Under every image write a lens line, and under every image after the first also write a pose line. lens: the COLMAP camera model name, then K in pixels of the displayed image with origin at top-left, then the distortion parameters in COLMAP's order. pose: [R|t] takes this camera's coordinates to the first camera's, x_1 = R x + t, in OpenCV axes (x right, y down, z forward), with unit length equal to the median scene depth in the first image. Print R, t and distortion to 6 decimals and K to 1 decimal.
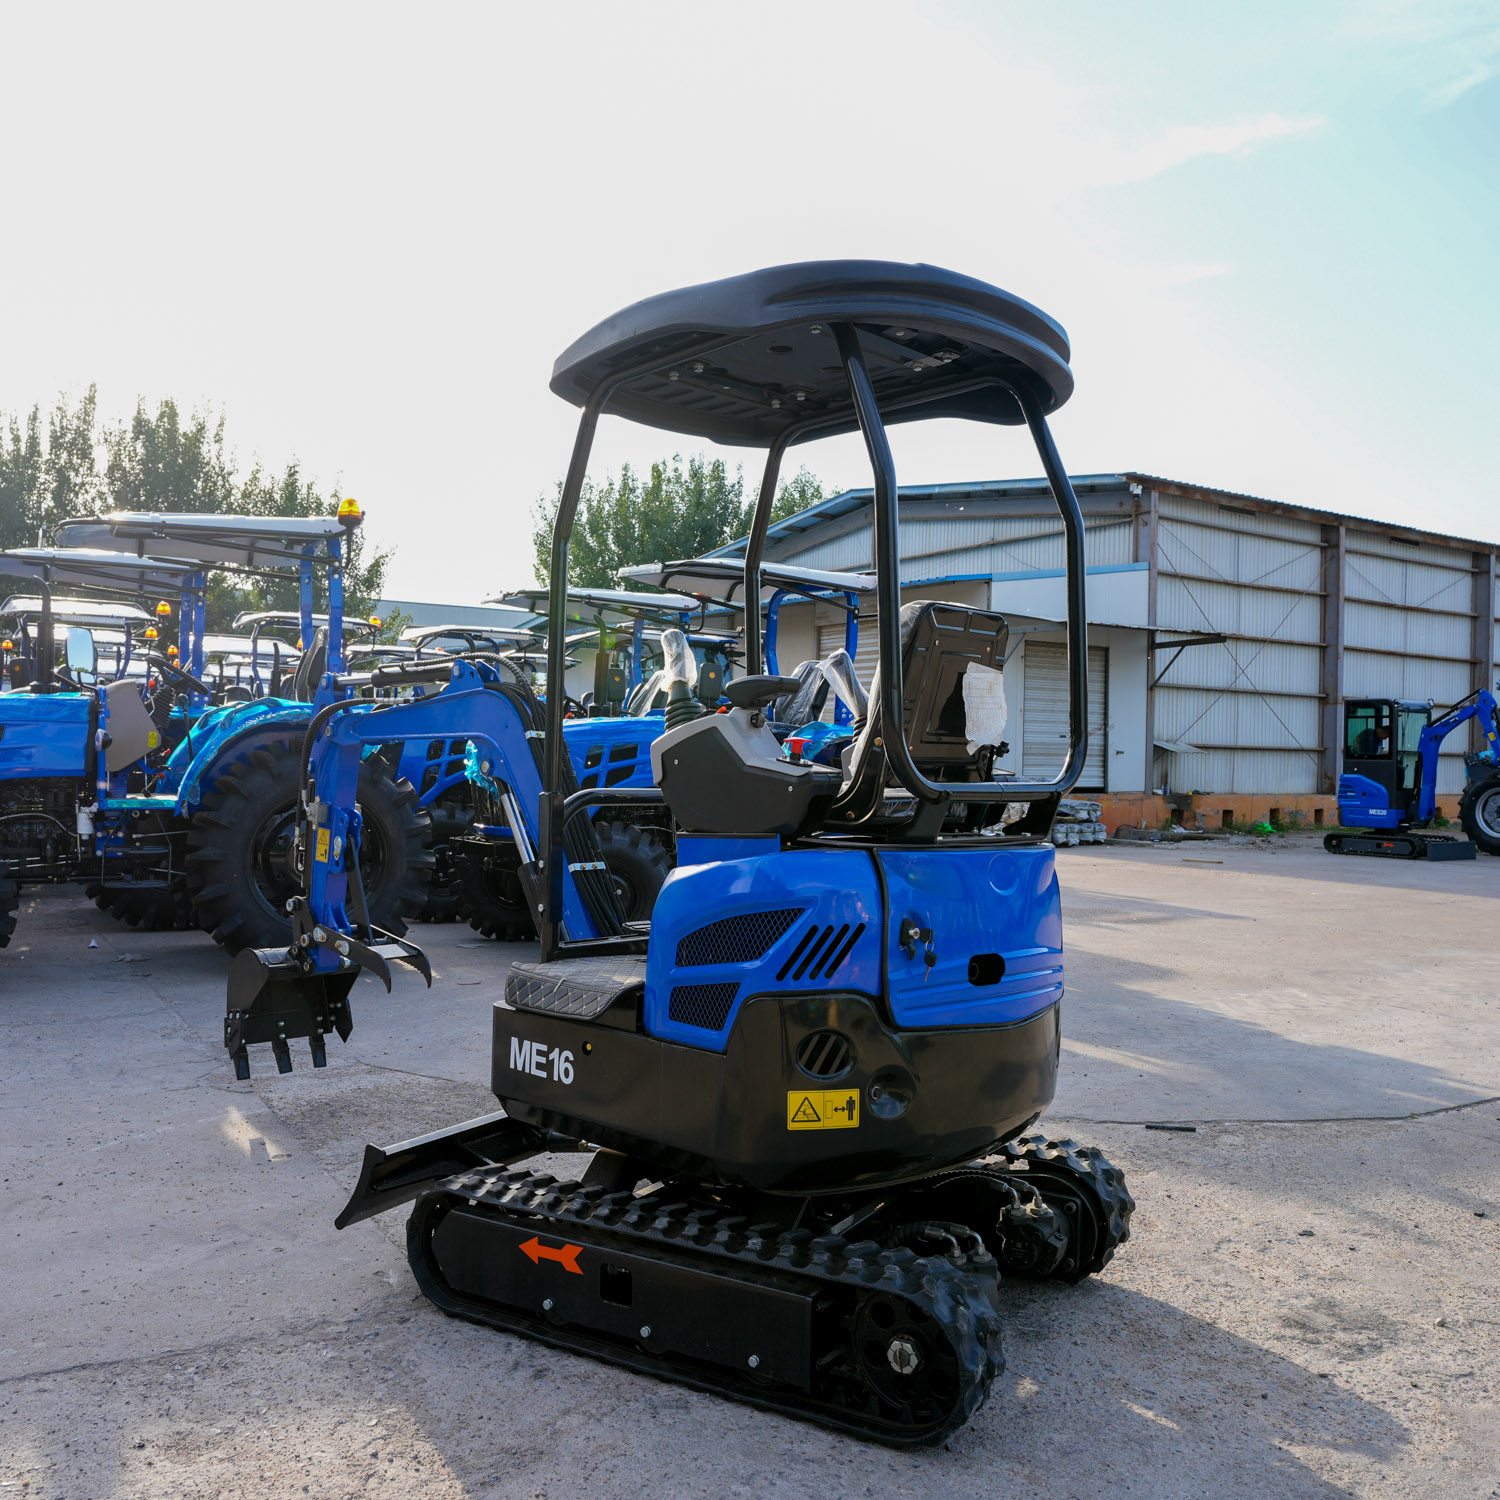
lens RADIAL K [[1378.7, 0, 725.9], [0, 1378.7, 750.8], [0, 0, 1]] dist [-0.081997, 0.140654]
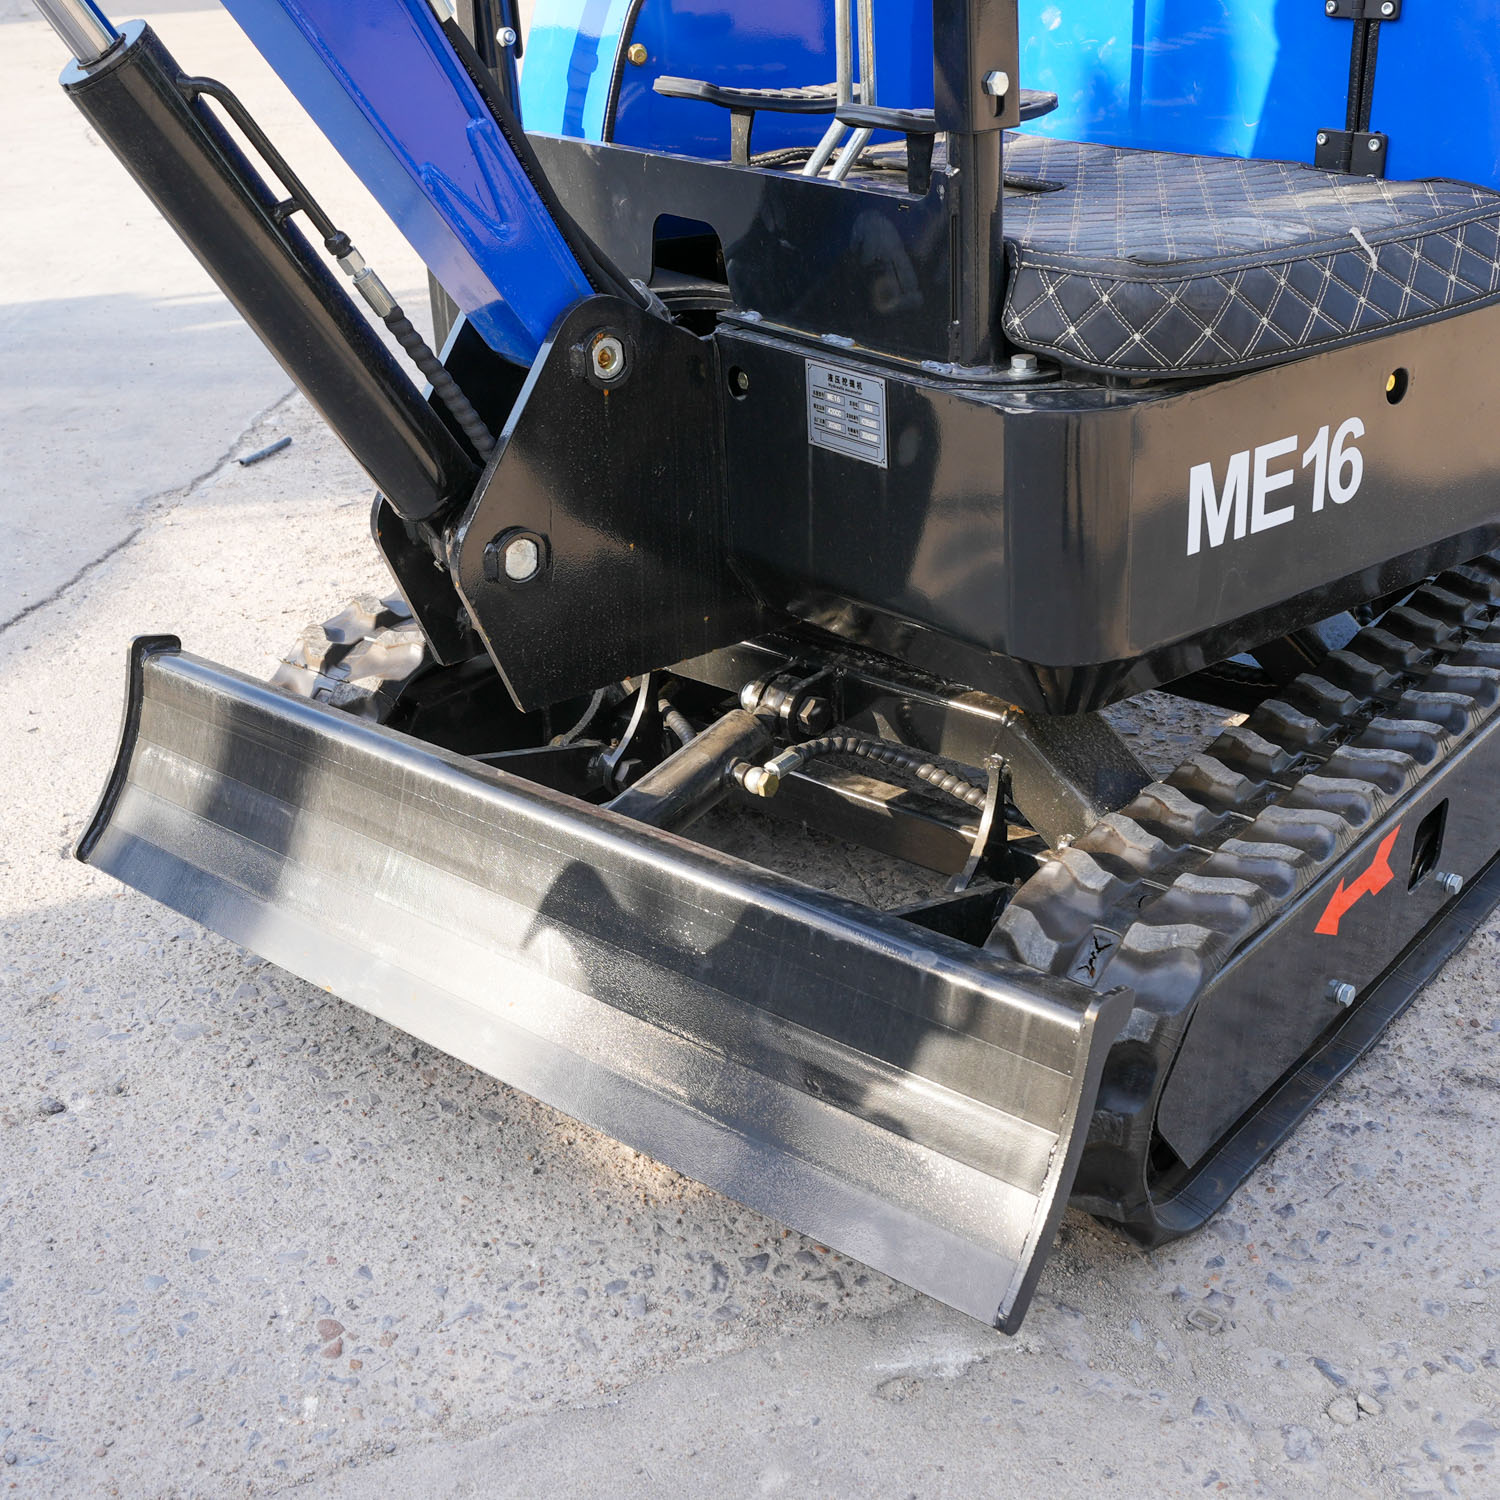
lens RADIAL K [[1906.4, 0, 750.0], [0, 1906.4, 750.0], [0, 0, 1]] dist [-0.073229, 0.095959]
pose [[0.147236, -0.440835, 0.885430, -0.649455], [0.035796, 0.896975, 0.440630, 0.063788], [-0.988453, -0.033182, 0.147848, 1.089347]]
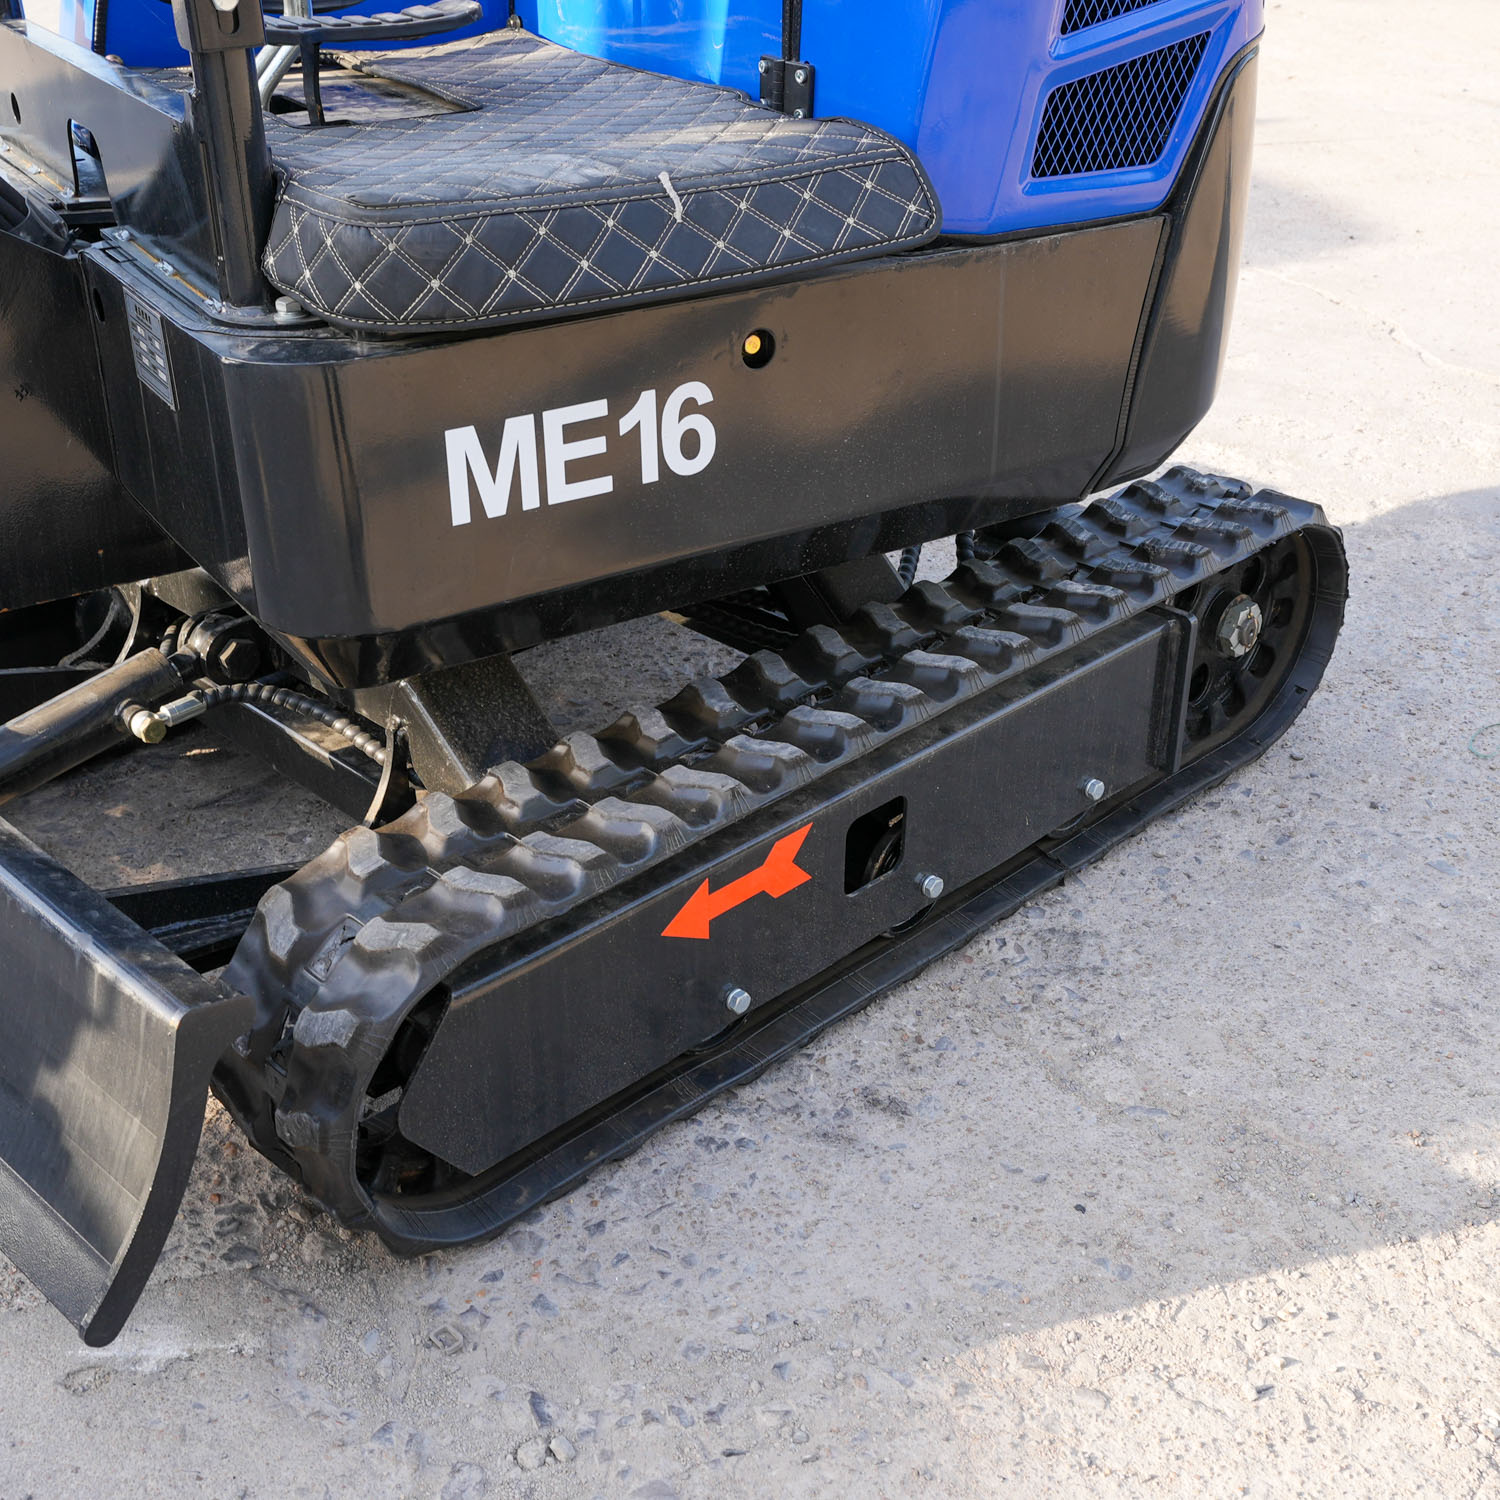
lens RADIAL K [[1906.4, 0, 750.0], [0, 1906.4, 750.0], [0, 0, 1]] dist [-0.073229, 0.095959]
pose [[0.241404, -0.478400, 0.844309, -0.563757], [0.004912, 0.870632, 0.491911, 0.063588], [-0.970412, -0.114602, 0.212524, 0.876525]]
